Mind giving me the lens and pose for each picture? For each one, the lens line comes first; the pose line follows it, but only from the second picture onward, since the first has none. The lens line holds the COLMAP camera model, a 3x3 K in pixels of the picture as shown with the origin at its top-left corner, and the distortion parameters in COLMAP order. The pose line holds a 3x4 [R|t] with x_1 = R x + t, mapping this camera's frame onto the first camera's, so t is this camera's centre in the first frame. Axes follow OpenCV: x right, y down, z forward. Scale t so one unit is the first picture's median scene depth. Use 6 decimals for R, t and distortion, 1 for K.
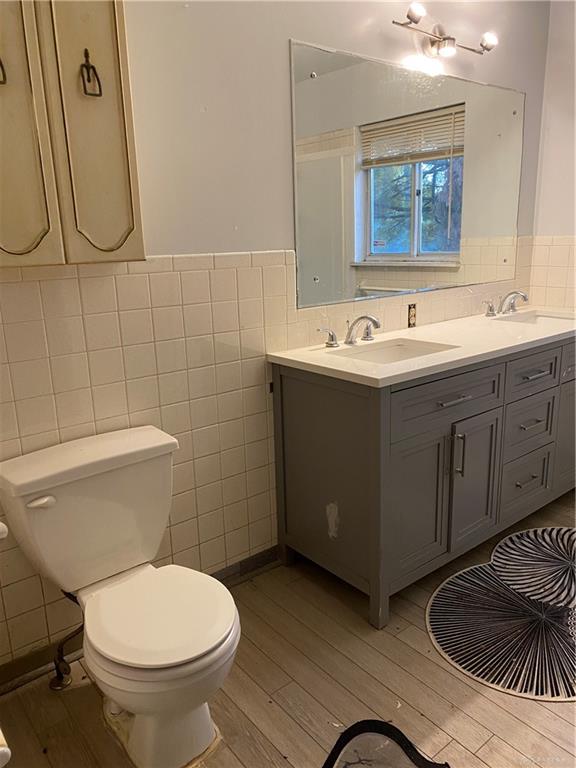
lens RADIAL K [[580.9, 0, 285.9], [0, 580.9, 384.1], [0, 0, 1]] dist [0.047542, -0.060777]
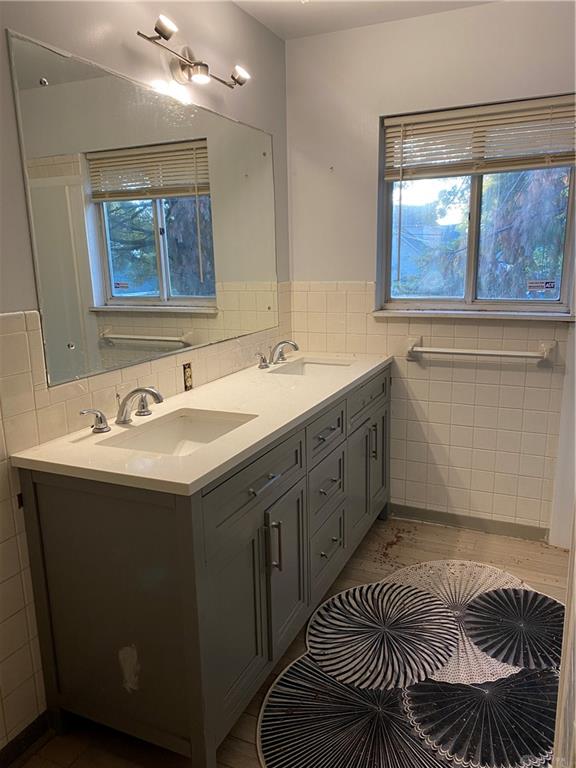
lens RADIAL K [[580.9, 0, 285.9], [0, 580.9, 384.1], [0, 0, 1]] dist [0.047542, -0.060777]
pose [[0.892495, -0.085426, 0.442894, -0.036592], [0.106849, 0.993995, -0.023593, -0.076870], [-0.438219, 0.068380, 0.896263, 0.184669]]
